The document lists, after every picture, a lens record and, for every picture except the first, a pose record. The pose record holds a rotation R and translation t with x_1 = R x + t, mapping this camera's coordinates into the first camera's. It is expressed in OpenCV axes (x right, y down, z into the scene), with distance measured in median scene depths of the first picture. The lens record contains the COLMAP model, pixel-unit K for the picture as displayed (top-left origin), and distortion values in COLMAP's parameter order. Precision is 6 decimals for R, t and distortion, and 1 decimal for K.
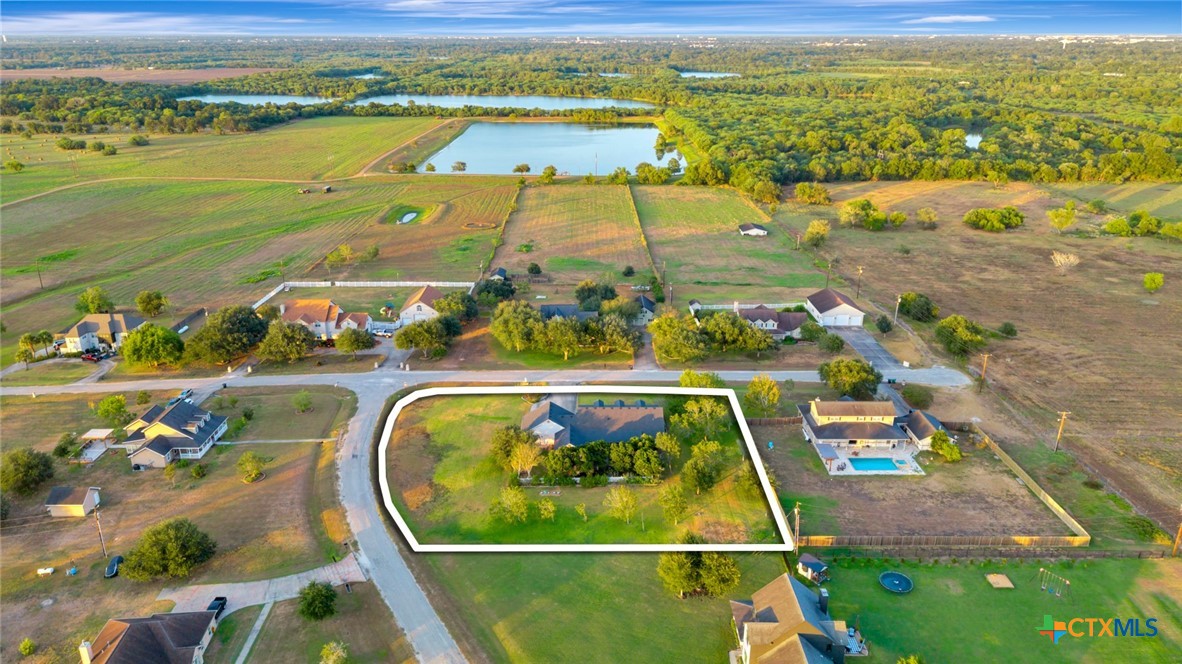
lens RADIAL K [[789.6, 0, 591.0], [0, 789.6, 332.0], [0, 0, 1]] dist [0.024798, -0.003098]
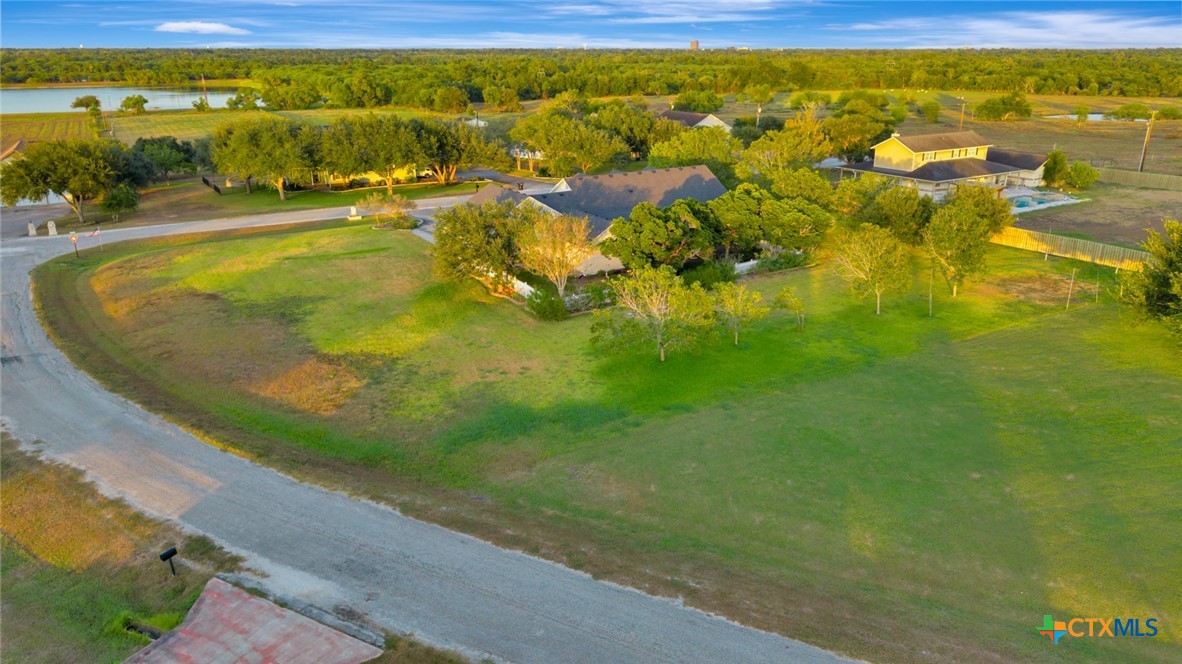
lens RADIAL K [[789.6, 0, 591.0], [0, 789.6, 332.0], [0, 0, 1]] dist [0.024798, -0.003098]
pose [[0.858625, -0.179605, 0.480109, -0.262819], [0.191230, 0.981225, 0.025074, 0.192443], [-0.475598, 0.070282, 0.876851, 0.638187]]
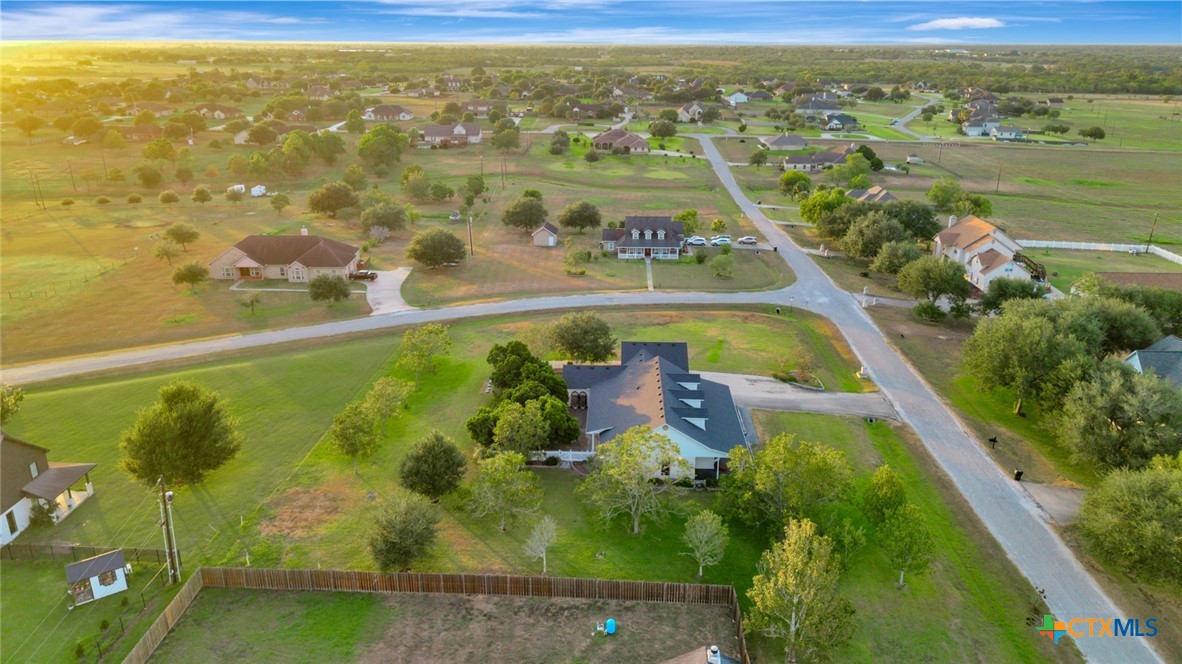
lens RADIAL K [[789.6, 0, 591.0], [0, 789.6, 332.0], [0, 0, 1]] dist [0.024798, -0.003098]
pose [[-0.066748, 0.335027, -0.939841, 0.552069], [-0.364826, 0.868523, 0.335514, -0.097120], [0.928680, 0.365274, 0.064254, 0.991421]]
